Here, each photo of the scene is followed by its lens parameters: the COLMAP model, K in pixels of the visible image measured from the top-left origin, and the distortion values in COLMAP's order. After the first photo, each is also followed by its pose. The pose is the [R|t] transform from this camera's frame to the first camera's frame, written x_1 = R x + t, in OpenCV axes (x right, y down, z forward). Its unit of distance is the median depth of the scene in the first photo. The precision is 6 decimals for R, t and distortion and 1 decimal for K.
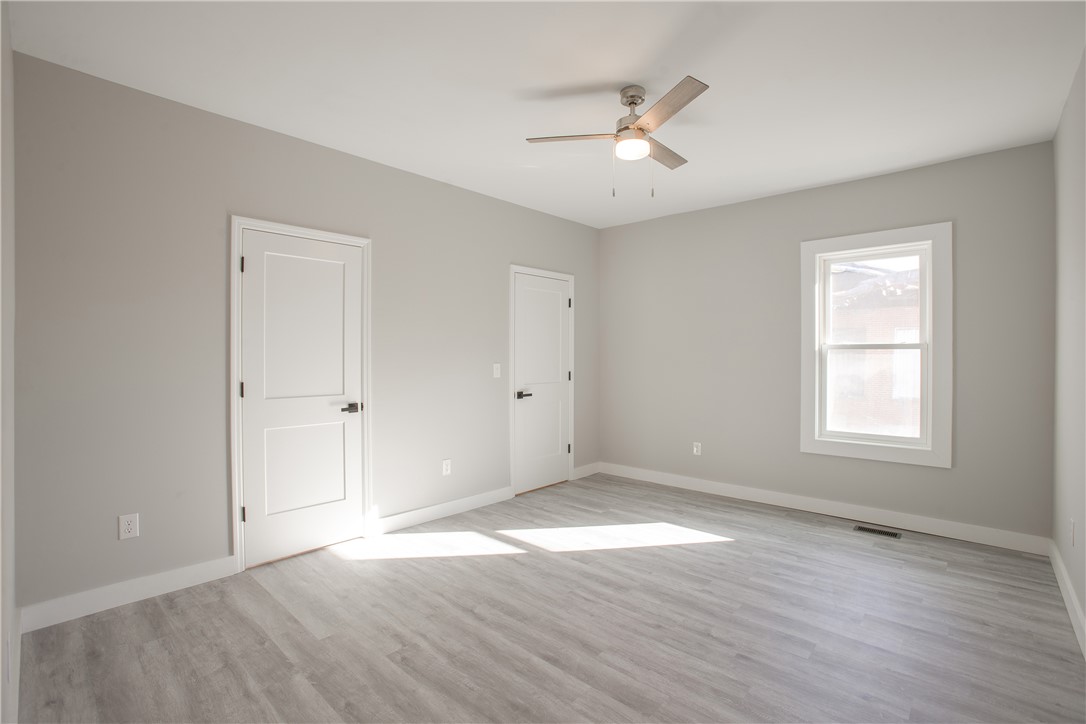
lens RADIAL K [[493.3, 0, 543.0], [0, 493.3, 361.7], [0, 0, 1]] dist [-0.063288, 0.020714]
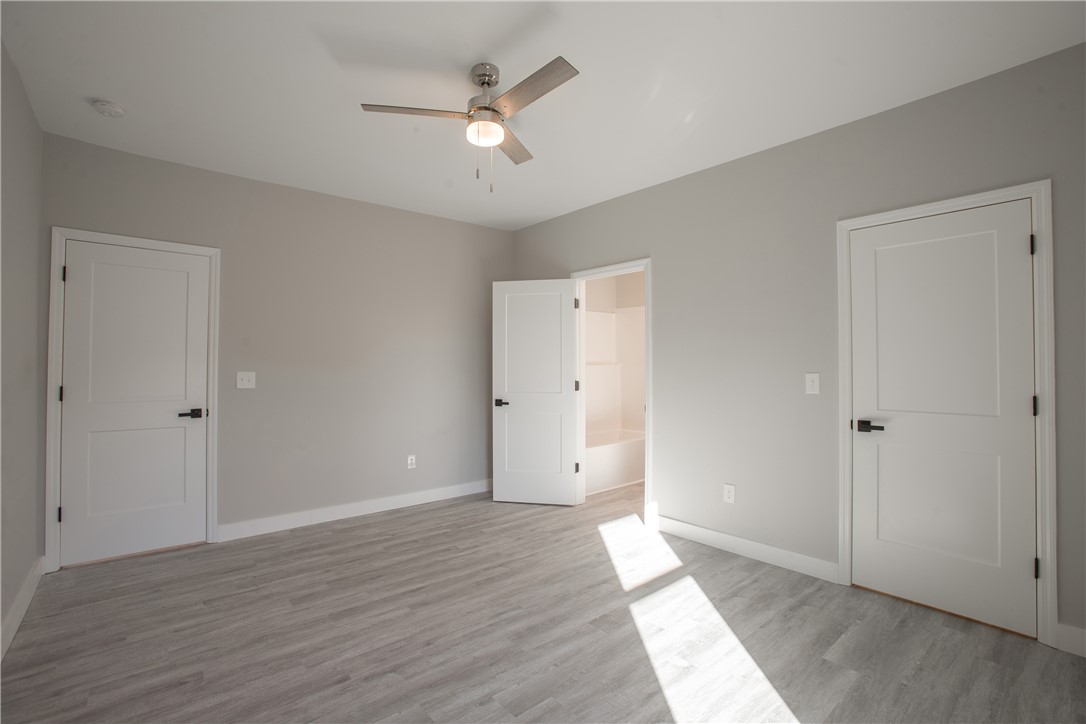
lens RADIAL K [[493.3, 0, 543.7], [0, 493.3, 361.5], [0, 0, 1]] dist [-0.063288, 0.020714]
pose [[-0.117005, -0.009231, -0.993088, 0.962733], [-0.008359, 0.999931, -0.008310, -0.006740], [0.993096, 0.007329, -0.117074, 1.097905]]
